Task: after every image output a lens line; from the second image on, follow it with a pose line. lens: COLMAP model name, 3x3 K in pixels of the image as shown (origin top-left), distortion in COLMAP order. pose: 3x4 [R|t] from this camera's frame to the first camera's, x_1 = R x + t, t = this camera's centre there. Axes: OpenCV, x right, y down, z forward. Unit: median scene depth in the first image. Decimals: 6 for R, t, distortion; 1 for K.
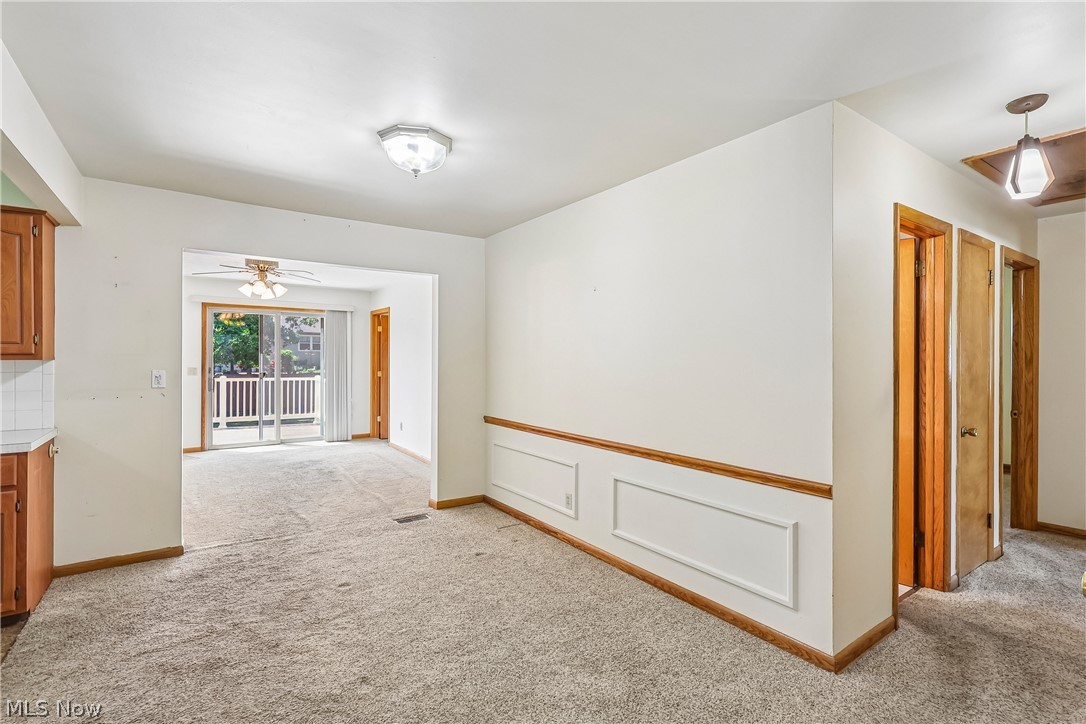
lens RADIAL K [[508.0, 0, 535.5], [0, 508.0, 360.5], [0, 0, 1]] dist [0.000831, 0.001670]
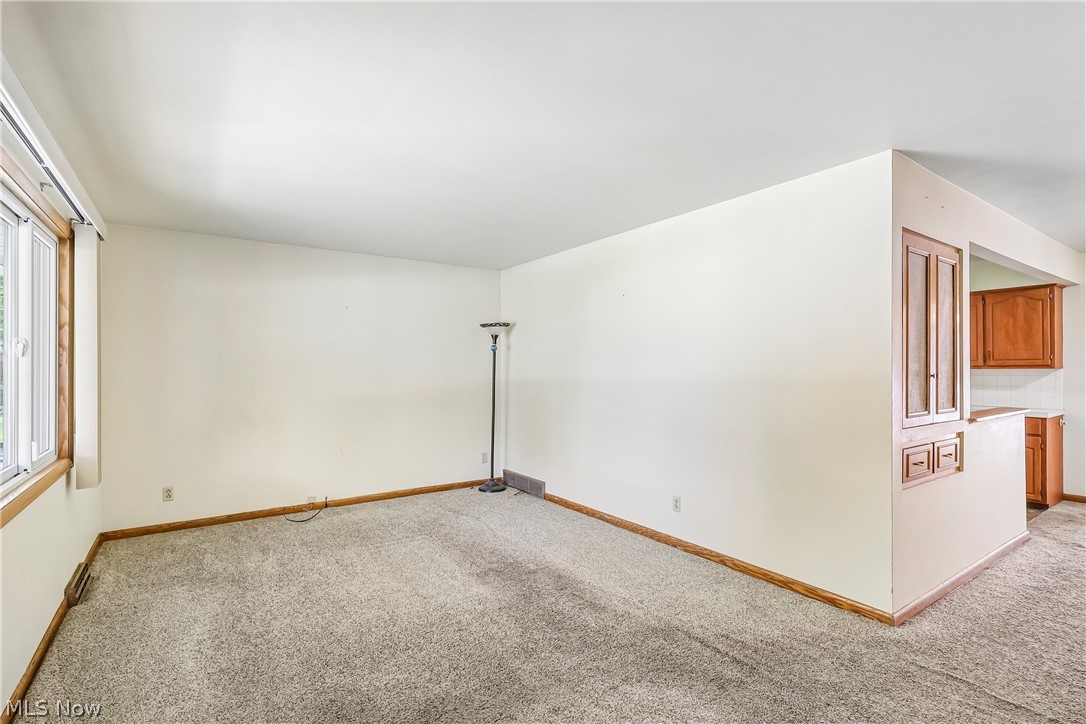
lens RADIAL K [[508.0, 0, 541.6], [0, 508.0, 368.3], [0, 0, 1]] dist [0.000831, 0.001670]
pose [[0.001555, -0.007520, -0.999971, 0.717167], [-0.001769, 0.999970, -0.007523, 0.013283], [0.999997, 0.001781, 0.001541, -0.706179]]
